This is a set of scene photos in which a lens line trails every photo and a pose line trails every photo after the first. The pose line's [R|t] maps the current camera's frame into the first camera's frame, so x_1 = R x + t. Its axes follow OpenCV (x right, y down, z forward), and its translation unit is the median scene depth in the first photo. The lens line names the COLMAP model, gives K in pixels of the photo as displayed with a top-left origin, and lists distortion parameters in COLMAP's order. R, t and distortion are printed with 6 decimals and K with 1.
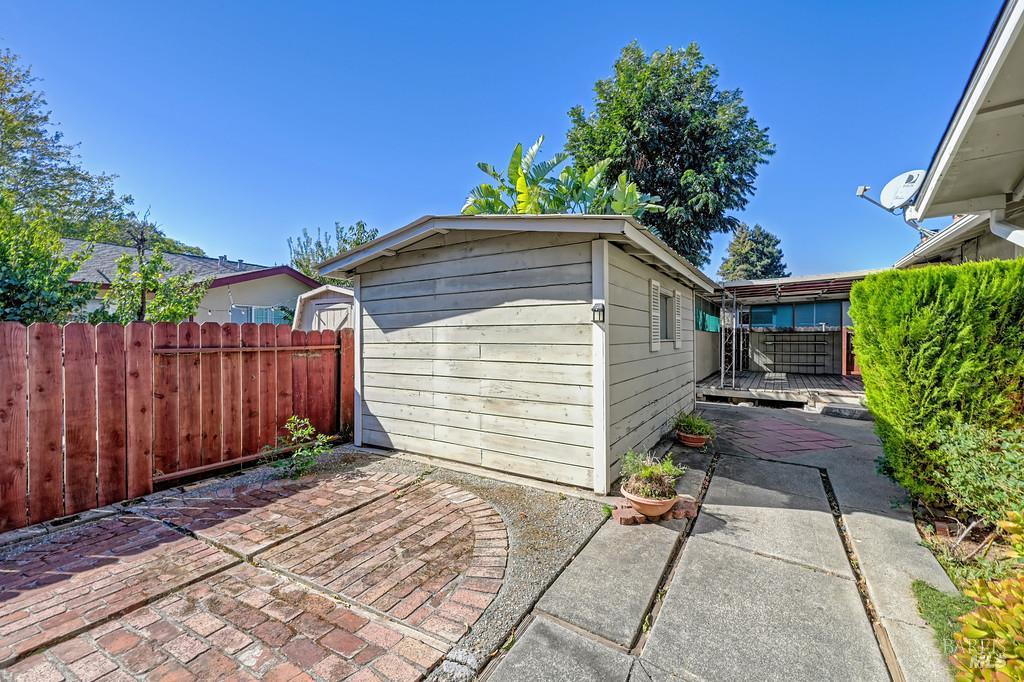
lens RADIAL K [[414.0, 0, 510.6], [0, 414.0, 355.5], [0, 0, 1]] dist [-0.000318, -0.000026]
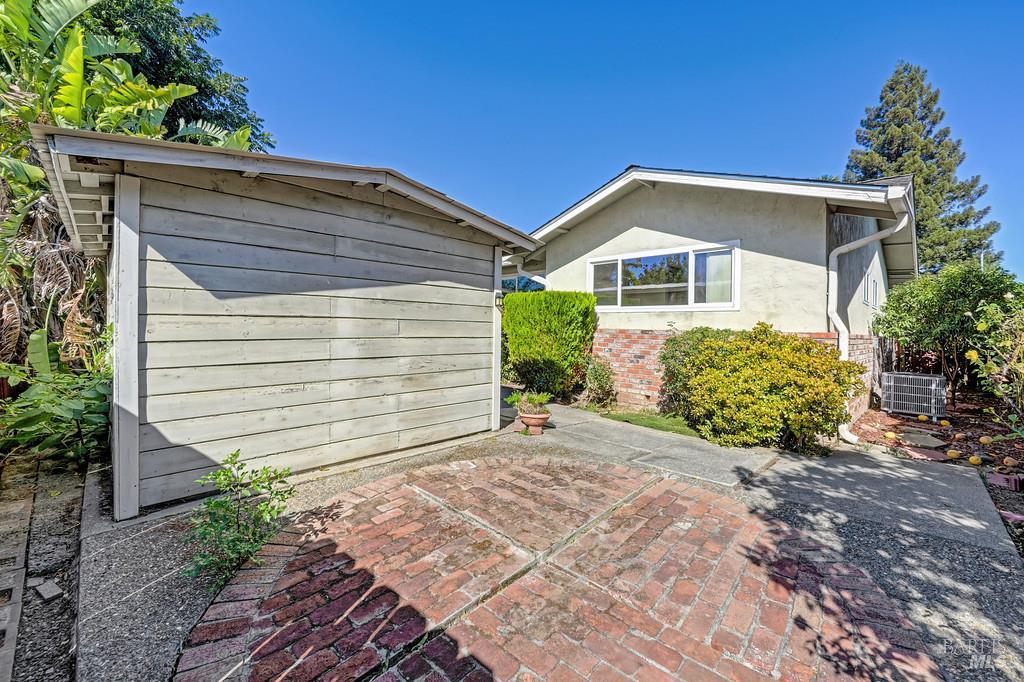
lens RADIAL K [[415.1, 0, 512.0], [0, 415.1, 341.0], [0, 0, 1]] dist [-0.000730, -0.000065]
pose [[0.212924, -0.027948, 0.976669, -1.000393], [0.023995, 0.999439, 0.023368, 0.004447], [-0.976774, 0.018460, 0.213475, 0.577809]]
